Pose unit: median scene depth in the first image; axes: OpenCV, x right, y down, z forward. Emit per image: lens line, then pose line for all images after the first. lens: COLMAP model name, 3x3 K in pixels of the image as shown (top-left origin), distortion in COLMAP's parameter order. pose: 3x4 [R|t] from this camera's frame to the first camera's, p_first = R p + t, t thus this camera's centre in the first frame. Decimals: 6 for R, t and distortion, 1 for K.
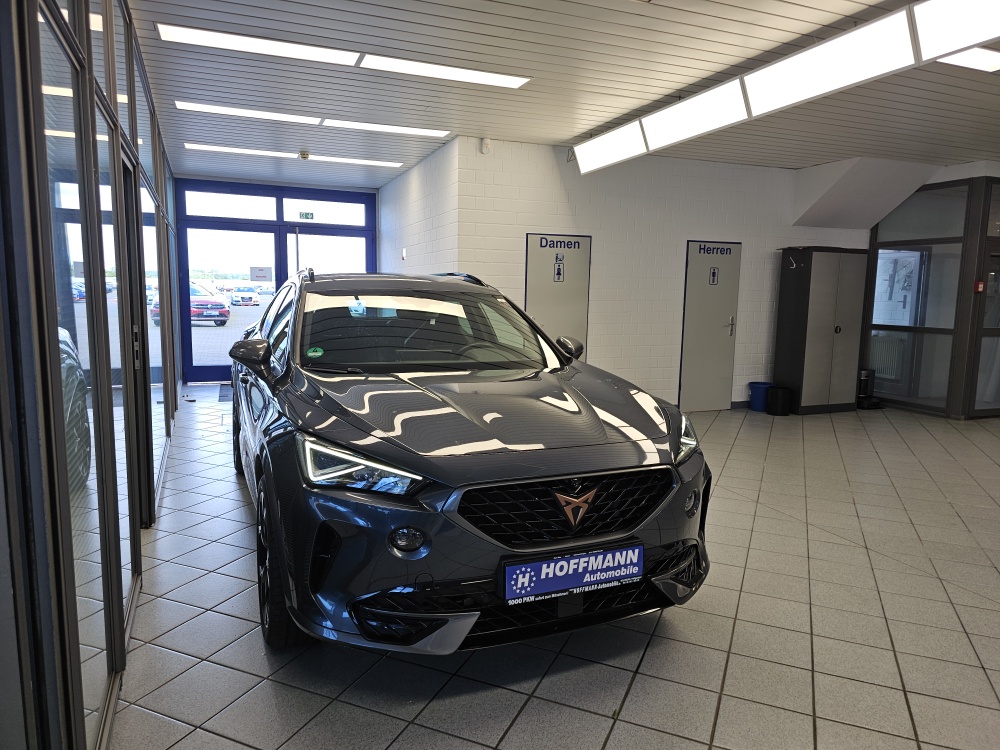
lens RADIAL K [[672.4, 0, 500.0], [0, 672.4, 375.0], [0, 0, 1]] dist [0.076274, -0.123250]
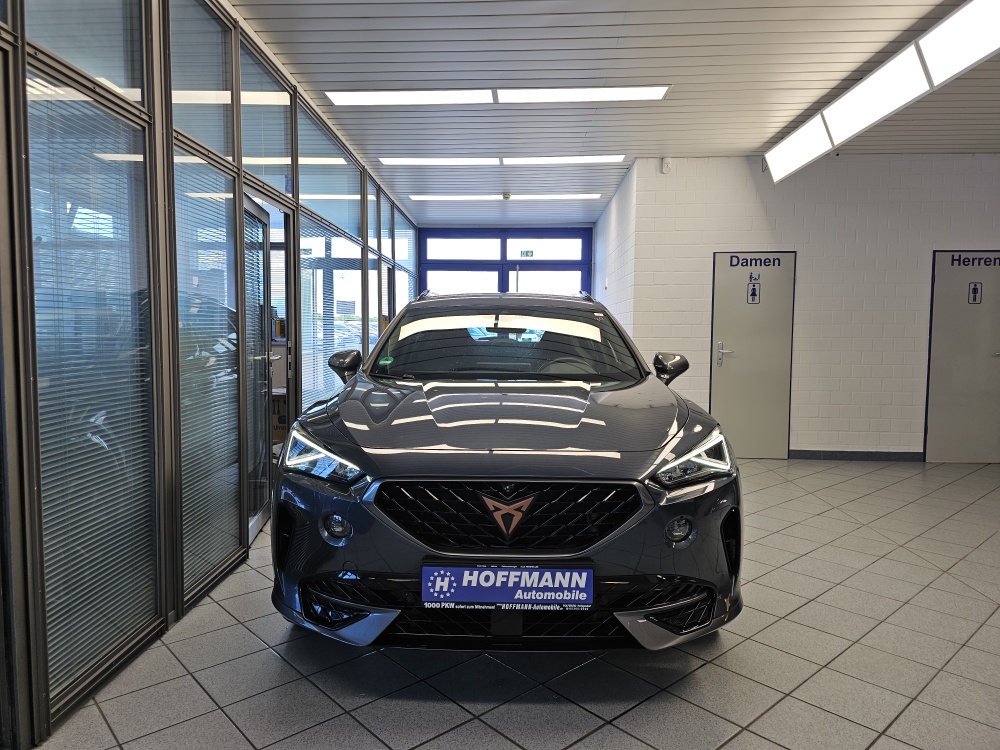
lens RADIAL K [[675.2, 0, 505.5], [0, 675.2, 372.1], [0, 0, 1]] dist [0.044870, -0.058994]
pose [[0.903984, 0.011761, -0.427404, 0.486853], [-0.041336, 0.997343, -0.059983, 0.055493], [0.425563, 0.071891, 0.902069, 0.145048]]
